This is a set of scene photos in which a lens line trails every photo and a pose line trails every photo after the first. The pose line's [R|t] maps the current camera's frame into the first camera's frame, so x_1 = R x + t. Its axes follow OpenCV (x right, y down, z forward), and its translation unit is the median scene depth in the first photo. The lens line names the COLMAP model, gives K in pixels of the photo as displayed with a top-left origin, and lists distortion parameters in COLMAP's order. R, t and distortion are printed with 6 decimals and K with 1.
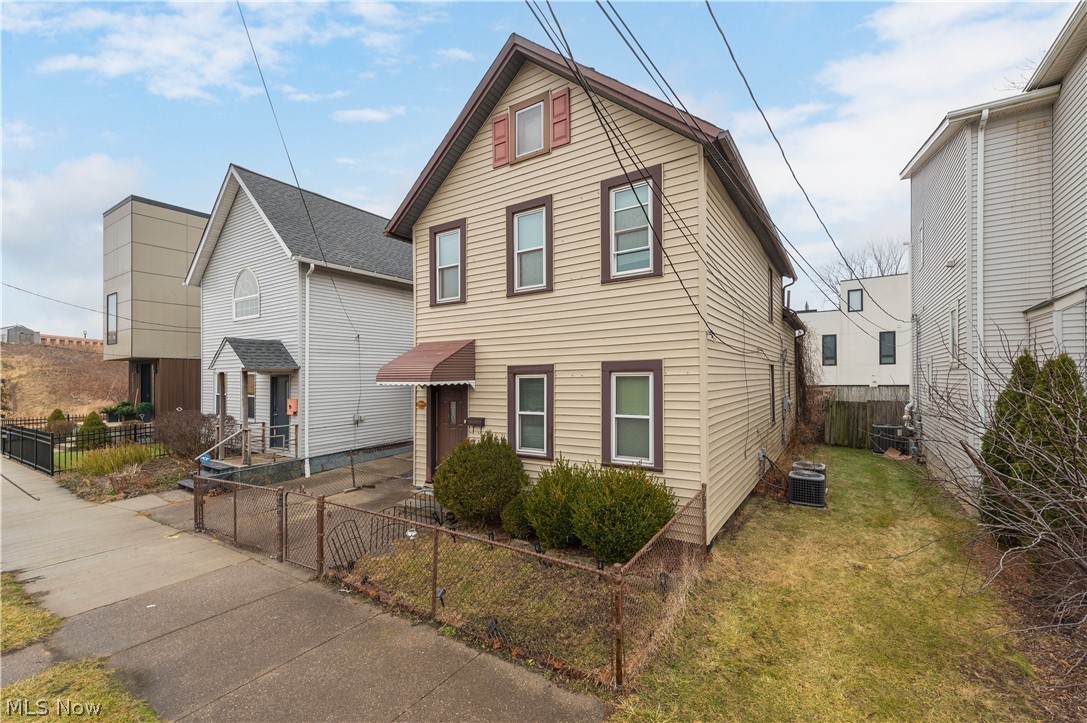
lens RADIAL K [[415.5, 0, 583.0], [0, 415.5, 382.6], [0, 0, 1]] dist [0.002565, 0.000165]
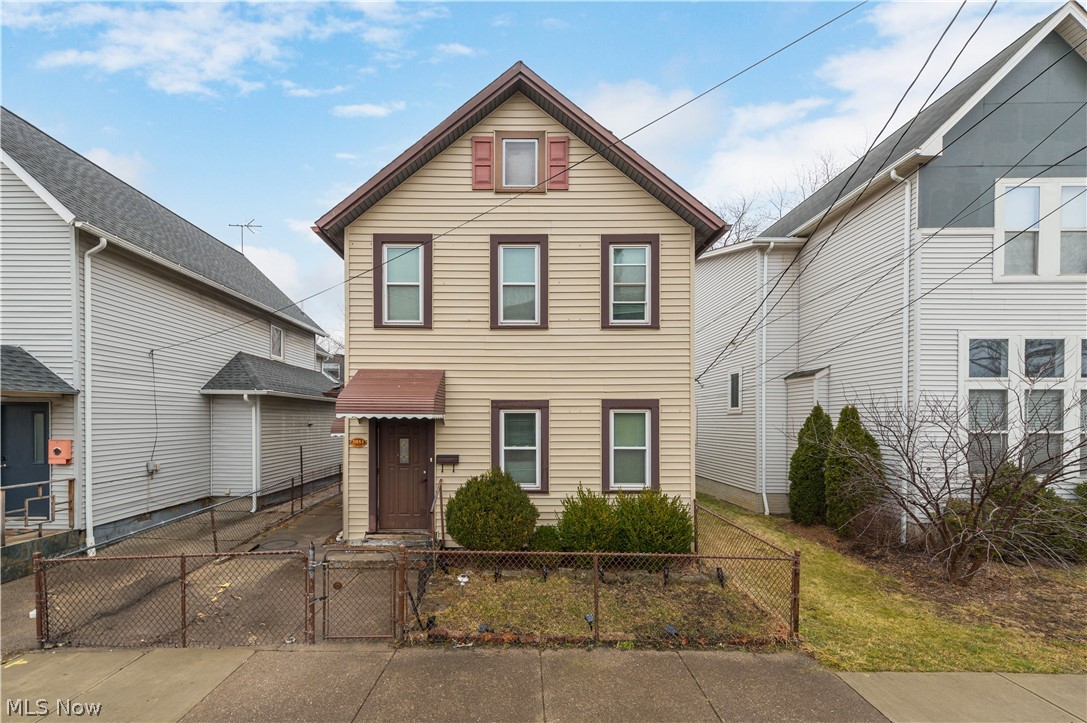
lens RADIAL K [[425.3, 0, 502.9], [0, 425.3, 433.1], [0, 0, 1]] dist [0.001172, 0.000155]
pose [[0.872584, -0.000985, 0.488464, -0.649650], [-0.006572, 0.999884, 0.013756, 0.023142], [-0.488420, -0.015214, 0.872476, 0.122548]]
